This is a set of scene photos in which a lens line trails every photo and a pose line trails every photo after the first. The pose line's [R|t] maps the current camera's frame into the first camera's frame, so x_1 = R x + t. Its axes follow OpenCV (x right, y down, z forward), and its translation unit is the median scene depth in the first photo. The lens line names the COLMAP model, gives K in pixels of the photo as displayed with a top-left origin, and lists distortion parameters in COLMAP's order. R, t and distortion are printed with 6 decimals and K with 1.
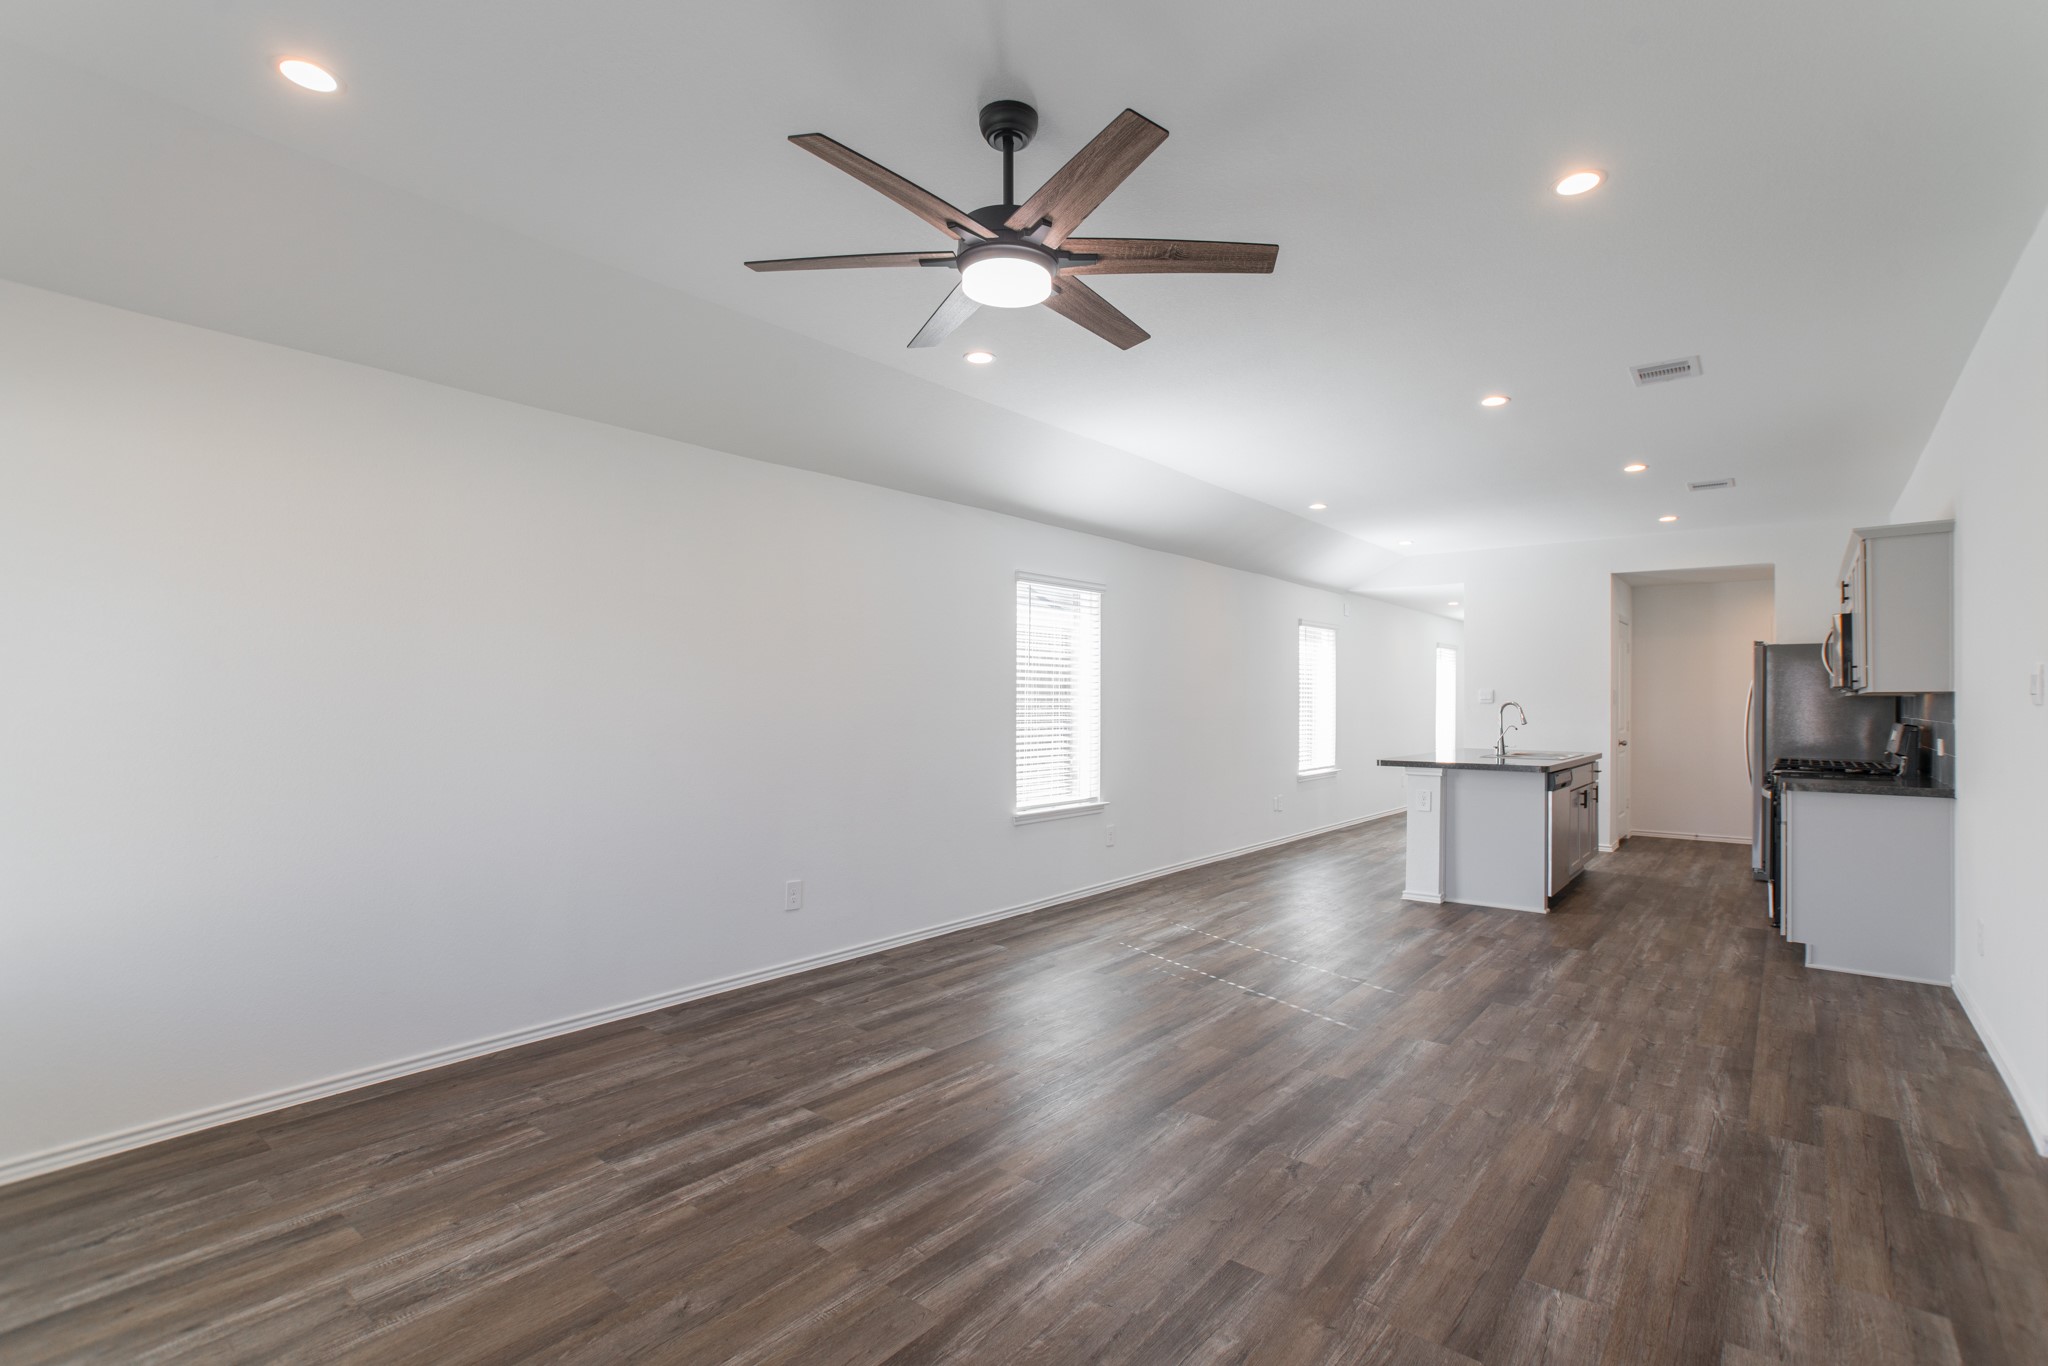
lens RADIAL K [[950.9, 0, 1035.6], [0, 950.9, 702.8], [0, 0, 1]] dist [-0.034052, 0.019982]
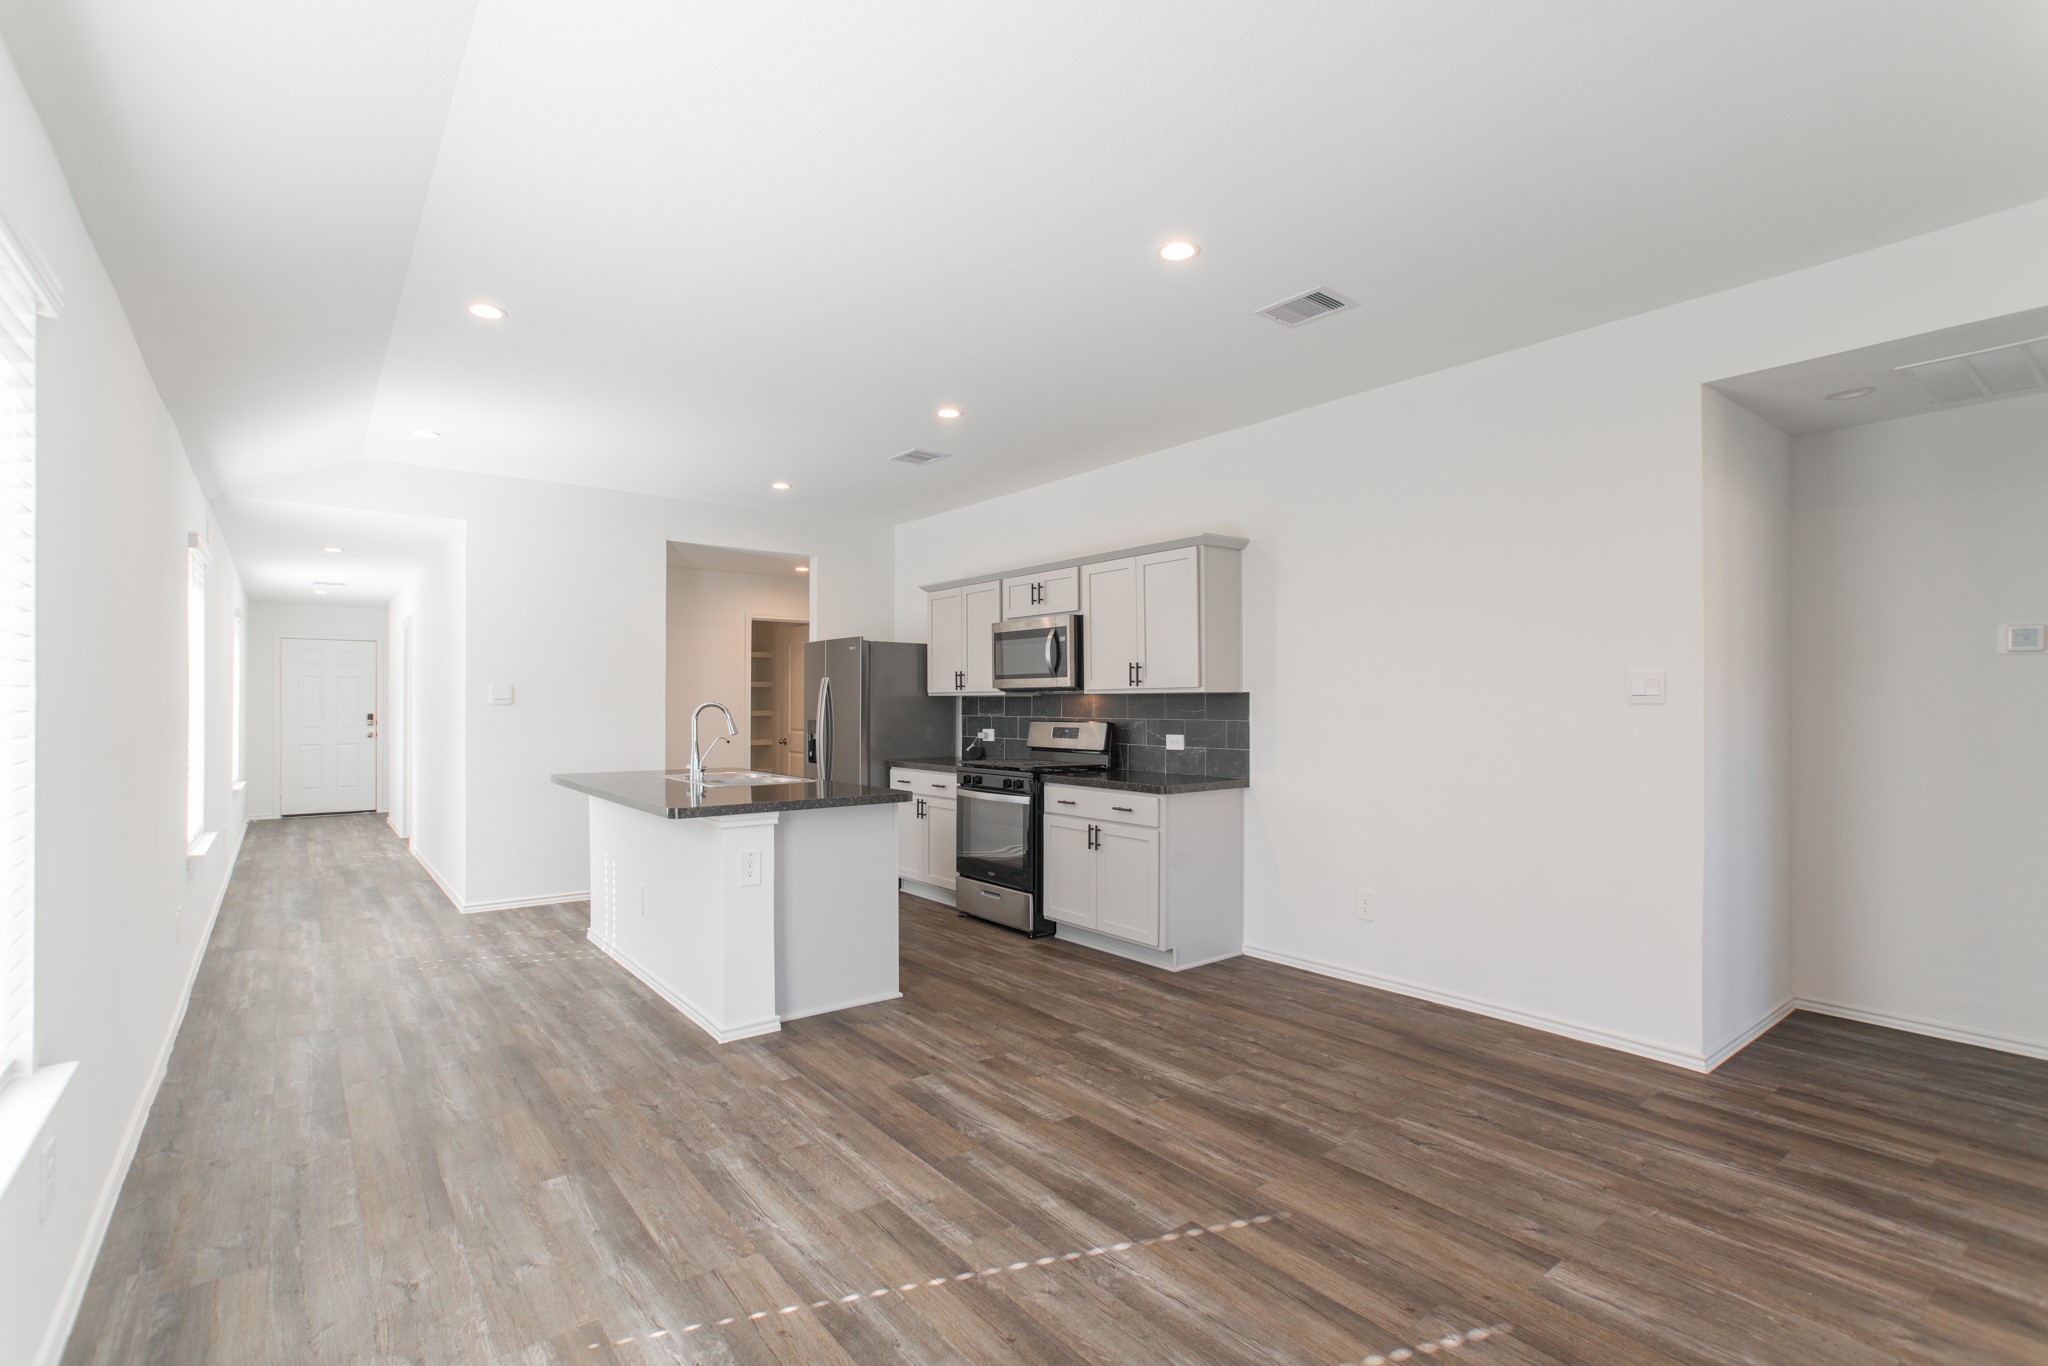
lens RADIAL K [[950.9, 0, 1037.8], [0, 950.9, 723.5], [0, 0, 1]] dist [-0.034052, 0.019982]
pose [[0.224481, -0.024917, 0.974160, -0.205085], [0.002092, 0.999683, 0.025088, -0.004891], [-0.974476, -0.003594, 0.224461, 1.065581]]
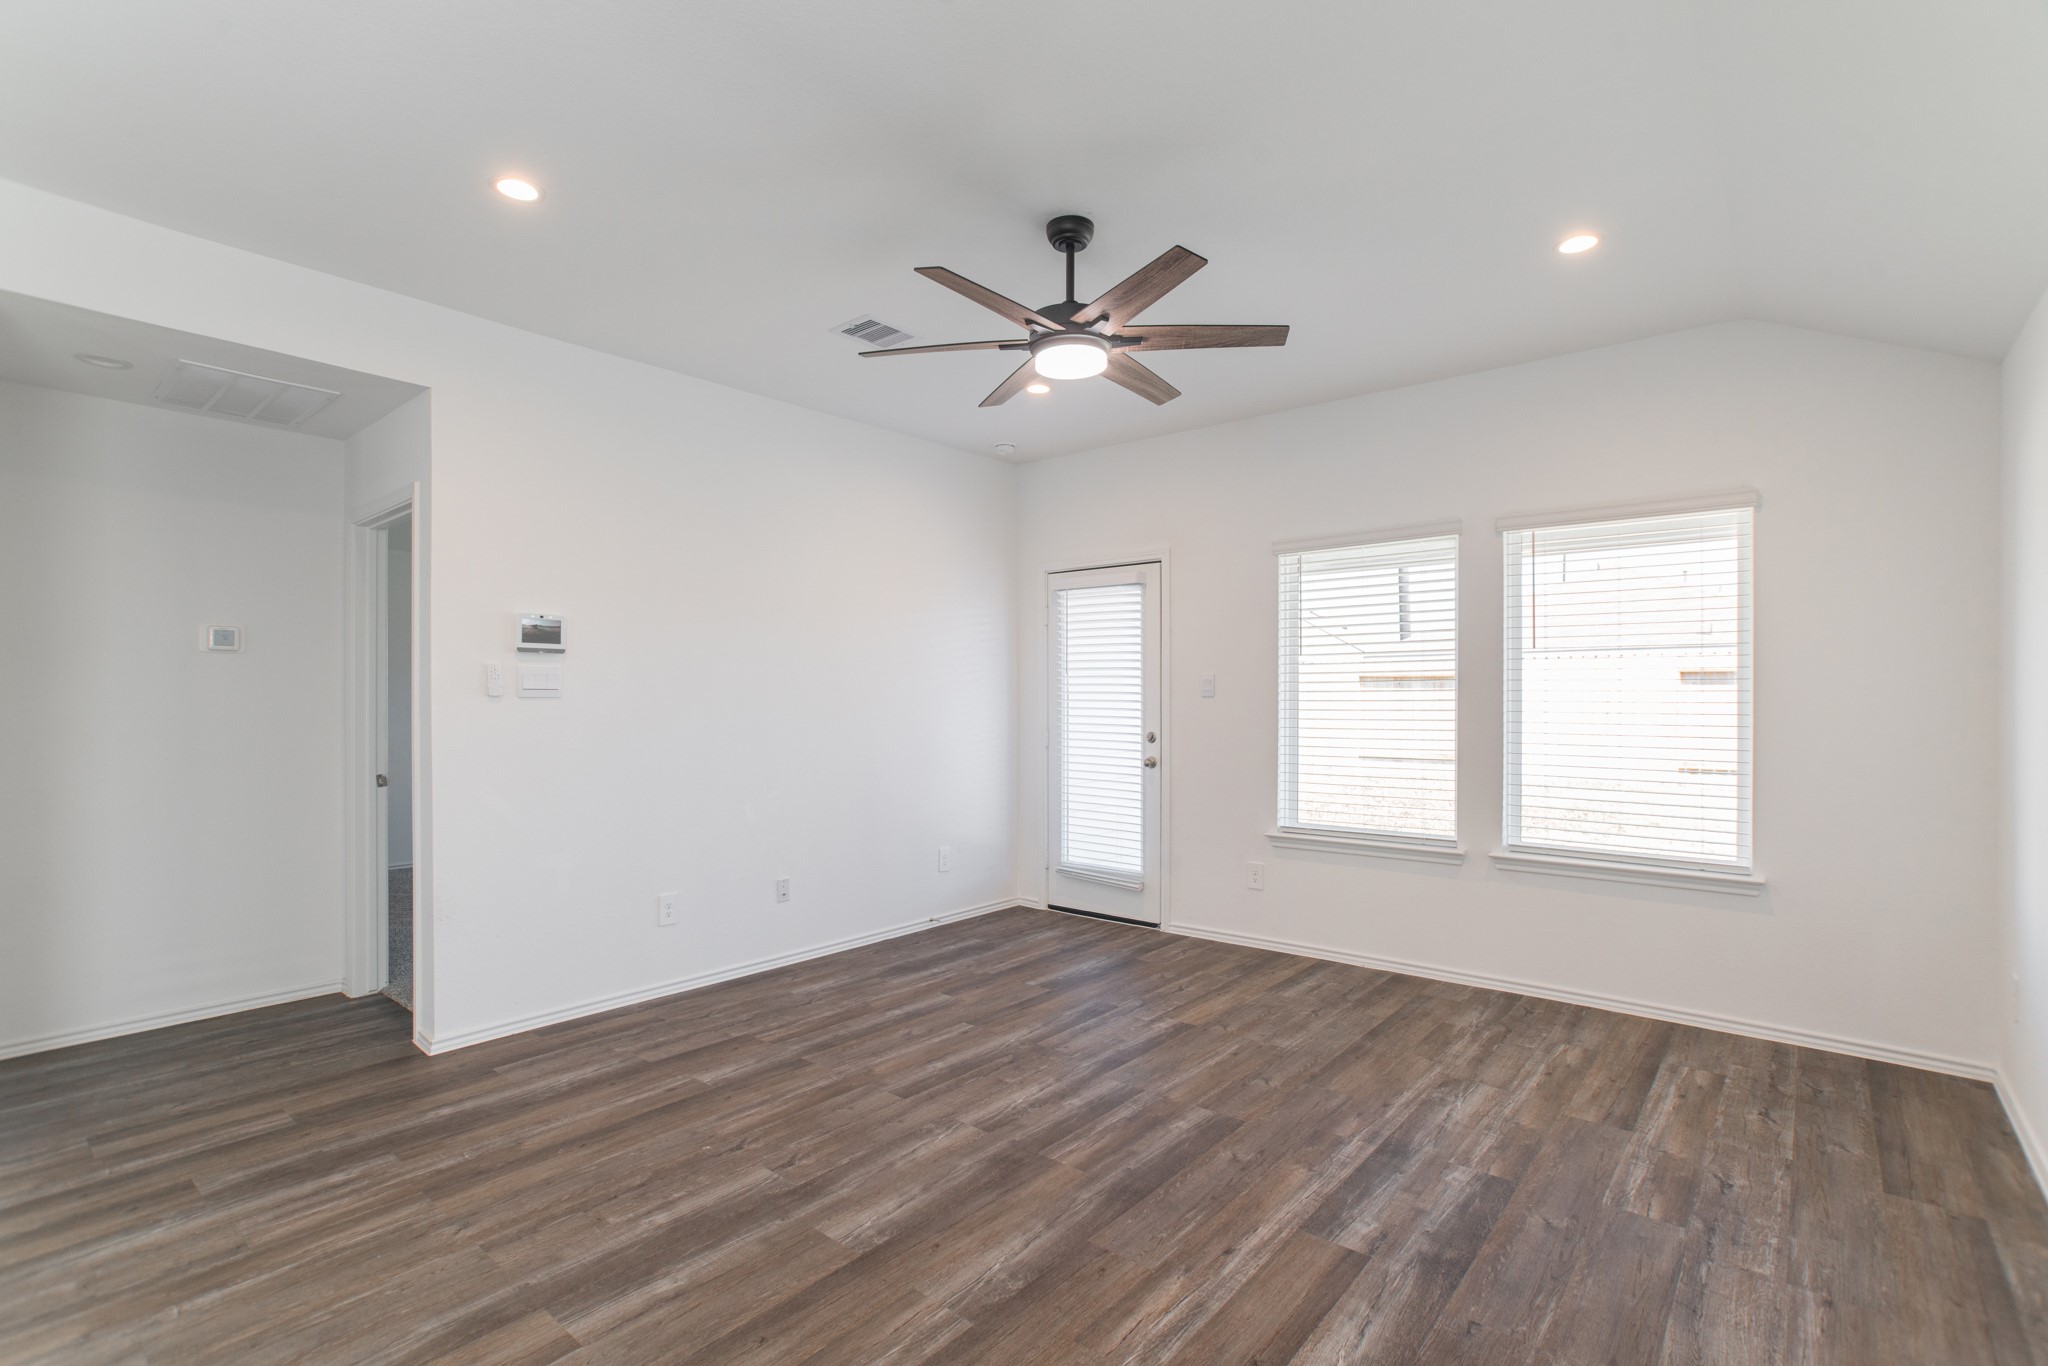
lens RADIAL K [[950.9, 0, 1008.1], [0, 950.9, 693.3], [0, 0, 1]] dist [-0.034052, 0.019982]
pose [[-0.999342, -0.002846, 0.036171, 0.002948], [-0.003038, 0.999982, -0.005233, -0.000700], [-0.036155, -0.005339, -0.999332, 1.294539]]
